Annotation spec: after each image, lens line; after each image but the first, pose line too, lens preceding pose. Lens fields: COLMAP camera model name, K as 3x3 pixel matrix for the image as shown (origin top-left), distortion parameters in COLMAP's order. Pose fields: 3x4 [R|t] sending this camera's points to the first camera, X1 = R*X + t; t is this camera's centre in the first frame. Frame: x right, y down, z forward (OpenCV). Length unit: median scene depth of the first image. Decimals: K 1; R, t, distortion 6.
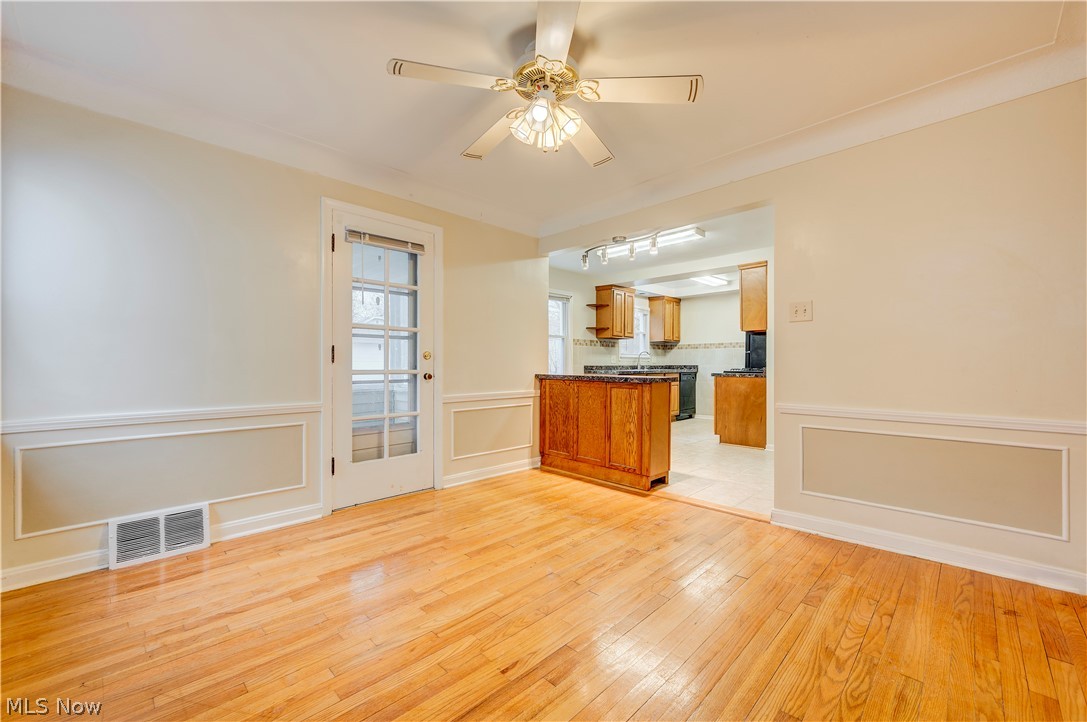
lens RADIAL K [[467.7, 0, 488.7], [0, 467.7, 364.2], [0, 0, 1]] dist [-0.001053, -0.000136]
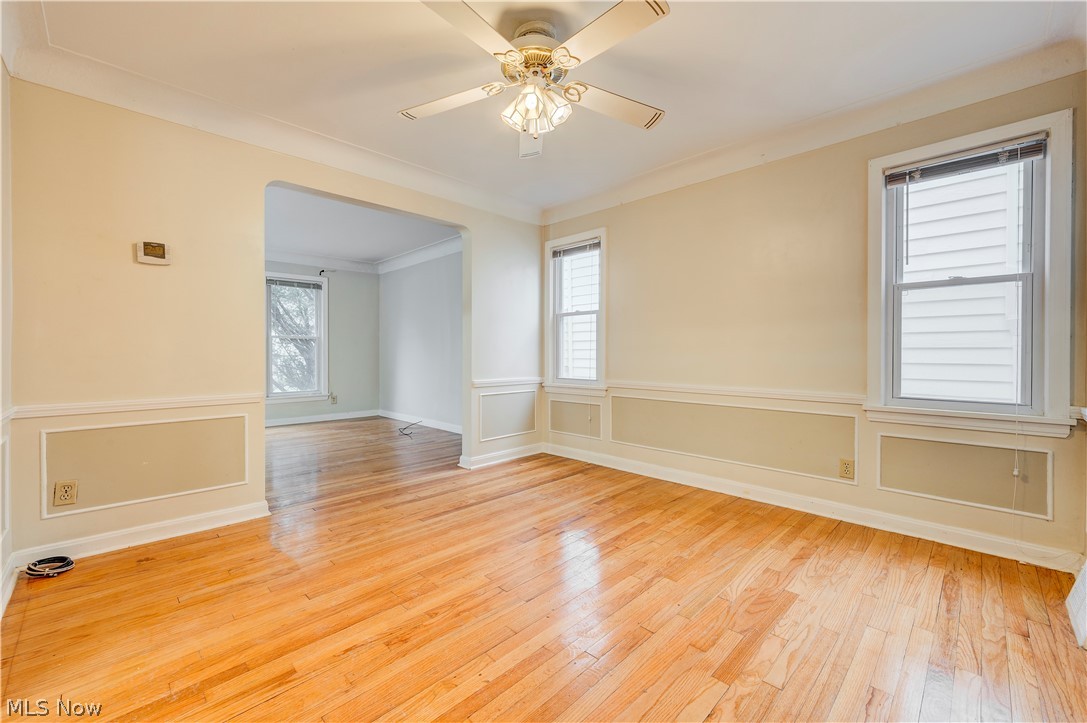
lens RADIAL K [[467.6, 0, 504.6], [0, 467.6, 354.2], [0, 0, 1]] dist [0.000605, -0.000010]
pose [[-0.999585, 0.002122, -0.028722, 0.064268], [0.002019, 0.999992, 0.003594, 0.001954], [0.028730, 0.003535, -0.999581, 0.591671]]
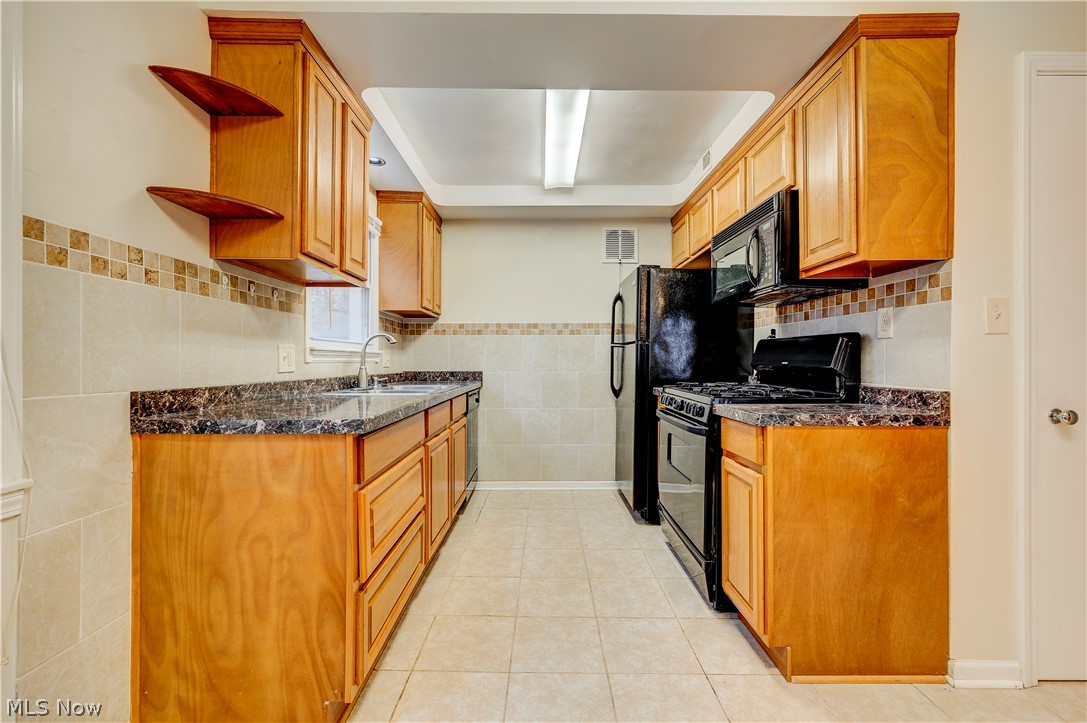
lens RADIAL K [[476.5, 0, 568.9], [0, 476.5, 358.8], [0, 0, 1]] dist [-0.000182, 0.000080]
pose [[0.625105, 0.003680, 0.780532, 0.165579], [0.000787, 0.999985, -0.005346, -0.008448], [-0.780540, 0.003956, 0.625093, 0.751626]]
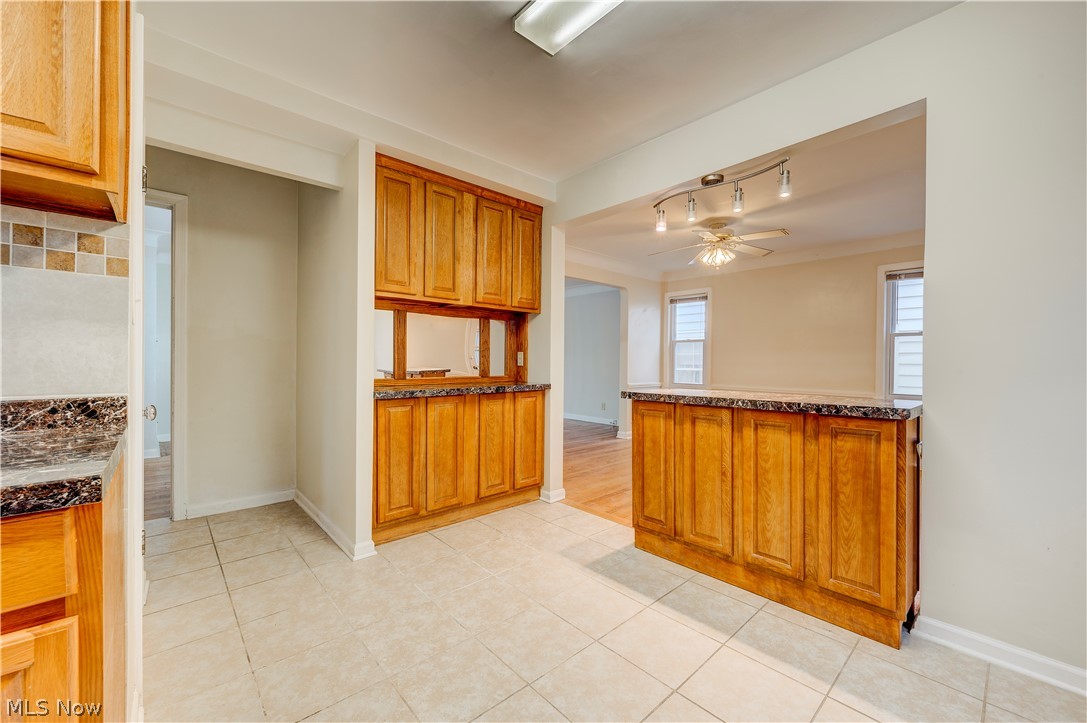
lens RADIAL K [[450.0, 0, 523.1], [0, 450.0, 363.4], [0, 0, 1]] dist [-0.001150, -0.000134]
pose [[-0.999959, -0.007923, -0.004273, 0.305302], [-0.007950, 0.999948, 0.006390, -0.007947], [0.004222, 0.006423, -0.999970, 0.911862]]
